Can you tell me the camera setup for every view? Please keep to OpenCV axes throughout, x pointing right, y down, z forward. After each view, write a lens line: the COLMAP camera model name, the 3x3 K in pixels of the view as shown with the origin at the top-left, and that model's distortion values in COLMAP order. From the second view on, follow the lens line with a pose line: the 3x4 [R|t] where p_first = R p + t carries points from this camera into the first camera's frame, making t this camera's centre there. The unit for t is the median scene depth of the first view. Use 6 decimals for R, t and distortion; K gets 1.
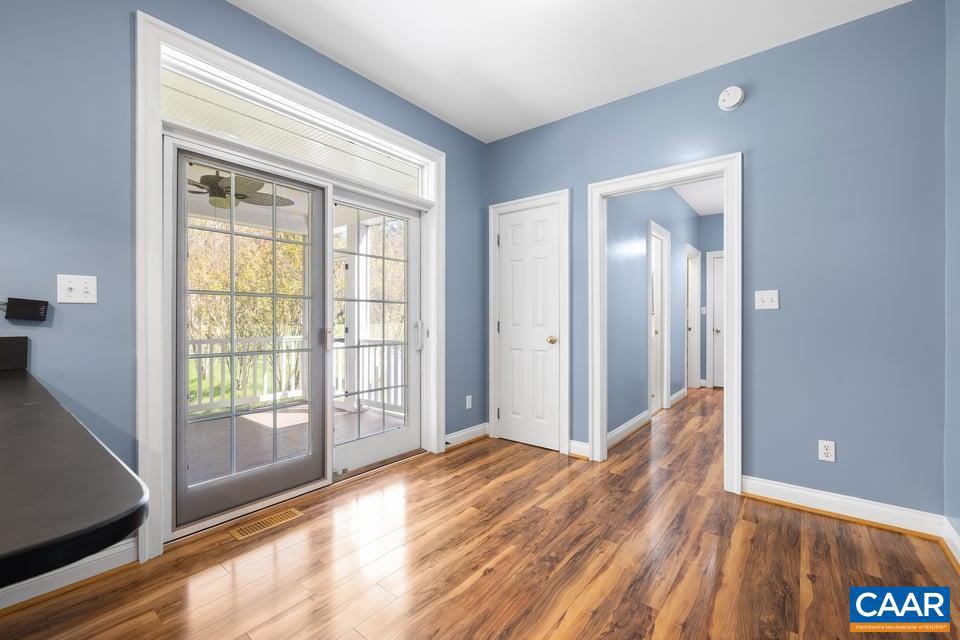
lens RADIAL K [[406.6, 0, 482.2], [0, 406.6, 317.3], [0, 0, 1]] dist [0.001724, 0.000208]
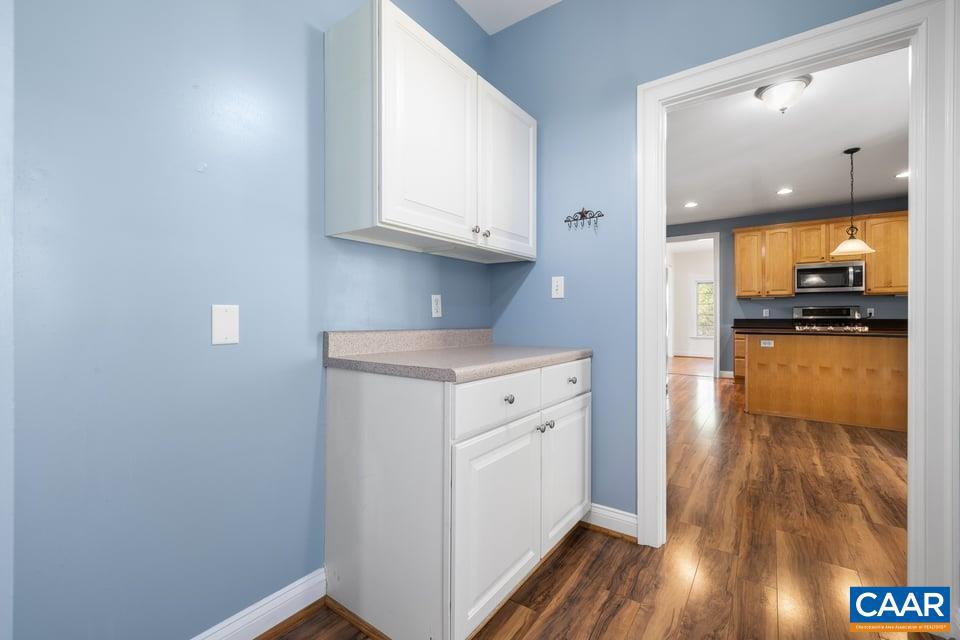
lens RADIAL K [[406.6, 0, 482.2], [0, 406.6, 317.3], [0, 0, 1]] dist [0.001724, 0.000208]
pose [[-0.998436, -0.002703, -0.055833, 0.525261], [-0.002643, 0.999996, -0.001152, 0.011937], [0.055836, -0.001003, -0.998439, 0.930419]]
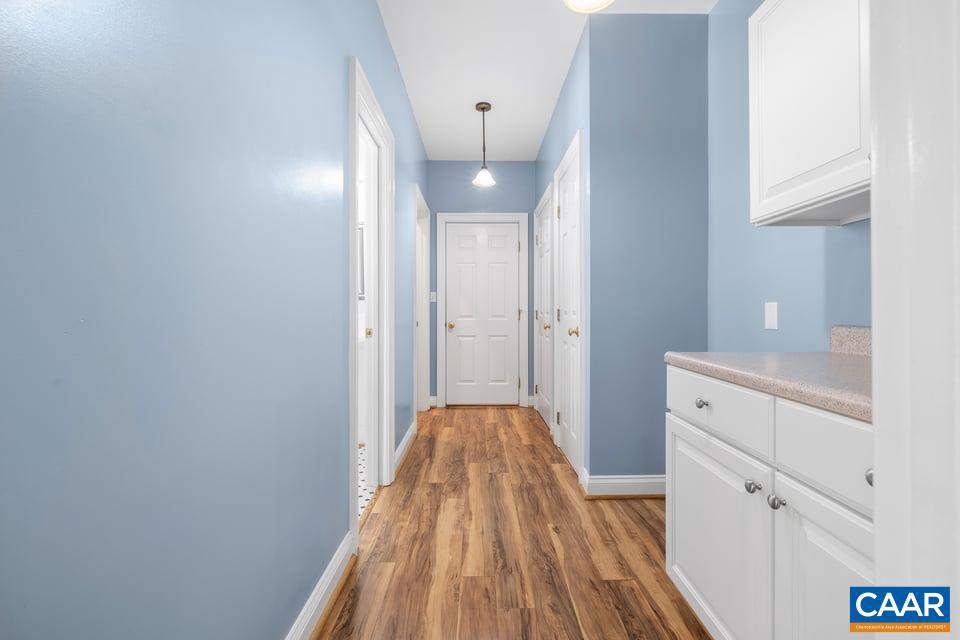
lens RADIAL K [[406.6, 0, 482.2], [0, 406.6, 317.3], [0, 0, 1]] dist [0.001724, 0.000208]
pose [[0.779199, -0.009426, 0.626706, 0.231656], [0.001790, 0.999916, 0.012813, 0.012540], [-0.626774, -0.008862, 0.779150, 0.540398]]
